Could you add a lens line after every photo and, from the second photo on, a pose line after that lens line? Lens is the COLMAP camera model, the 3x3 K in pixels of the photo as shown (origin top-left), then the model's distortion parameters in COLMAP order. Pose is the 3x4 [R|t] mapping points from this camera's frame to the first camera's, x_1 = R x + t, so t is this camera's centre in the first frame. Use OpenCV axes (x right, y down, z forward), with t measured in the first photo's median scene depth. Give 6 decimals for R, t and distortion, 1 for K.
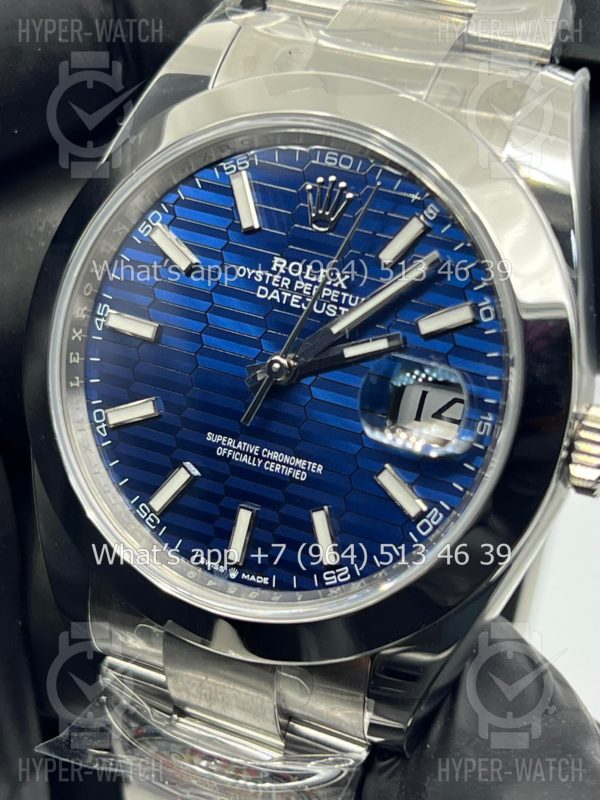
lens RADIAL K [[1896.9, 0, 299.7], [0, 1896.9, 401.0], [0, 0, 1]] dist [0.249694, 0.000000]
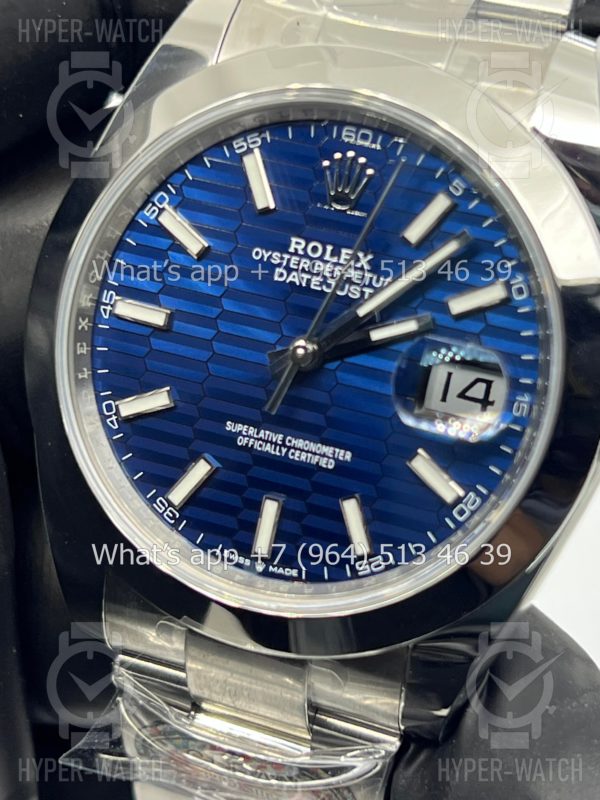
lens RADIAL K [[1896.9, 0, 301.1], [0, 1896.9, 395.7], [0, 0, 1]] dist [0.249694, 0.000000]
pose [[0.995619, -0.036838, 0.085936, -0.094374], [0.034324, 0.998944, 0.030550, -0.025091], [-0.086971, -0.027467, 0.995832, 0.037768]]
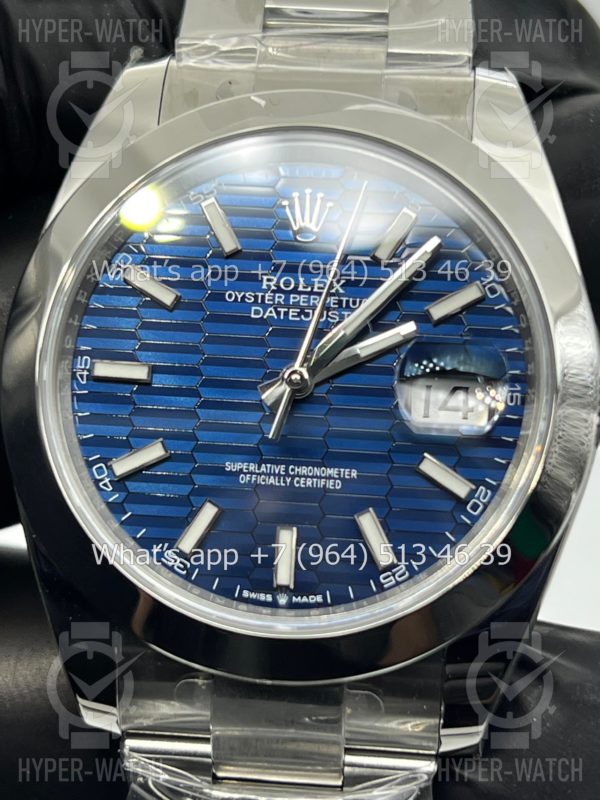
lens RADIAL K [[1896.9, 0, 295.5], [0, 1896.9, 400.7], [0, 0, 1]] dist [0.249694, 0.000000]
pose [[0.933962, -0.143351, 0.327361, -0.331057], [0.193264, 0.973119, -0.125257, 0.115173], [-0.300606, 0.180252, 0.936560, 0.078448]]
